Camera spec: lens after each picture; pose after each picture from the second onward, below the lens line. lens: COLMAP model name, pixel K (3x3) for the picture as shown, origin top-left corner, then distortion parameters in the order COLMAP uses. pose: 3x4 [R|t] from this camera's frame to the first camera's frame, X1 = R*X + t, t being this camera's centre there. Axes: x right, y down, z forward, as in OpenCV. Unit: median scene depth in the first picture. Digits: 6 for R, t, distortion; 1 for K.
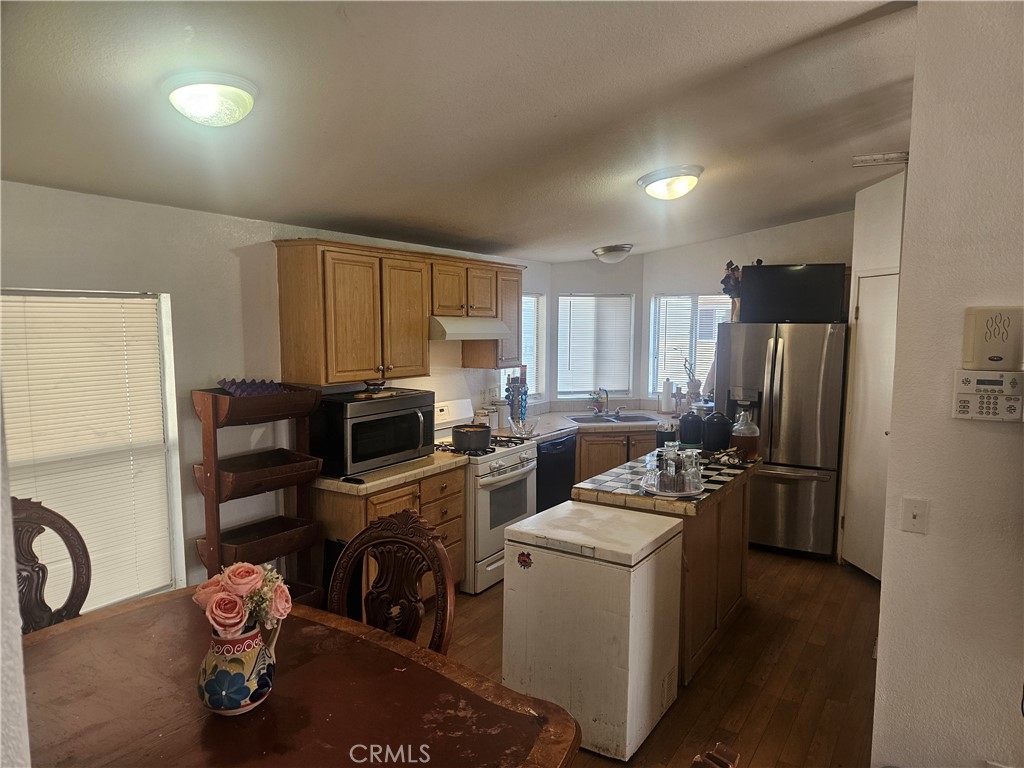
lens RADIAL K [[687.1, 0, 518.0], [0, 687.1, 393.9], [0, 0, 1]] dist [0.068566, -0.061734]
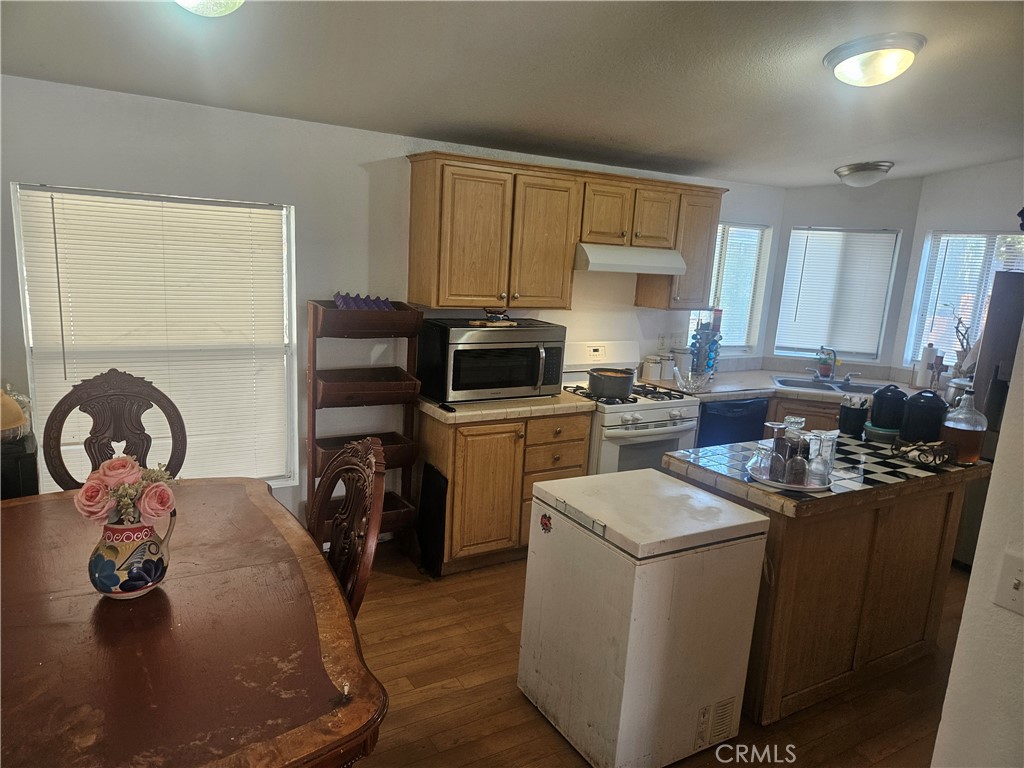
lens RADIAL K [[687.1, 0, 504.0], [0, 687.1, 397.5], [0, 0, 1]] dist [0.068566, -0.061734]
pose [[0.887725, 0.137005, -0.439517, 0.248992], [-0.098484, 0.989106, 0.109405, -0.002793], [0.449718, -0.053836, 0.891547, 0.167954]]
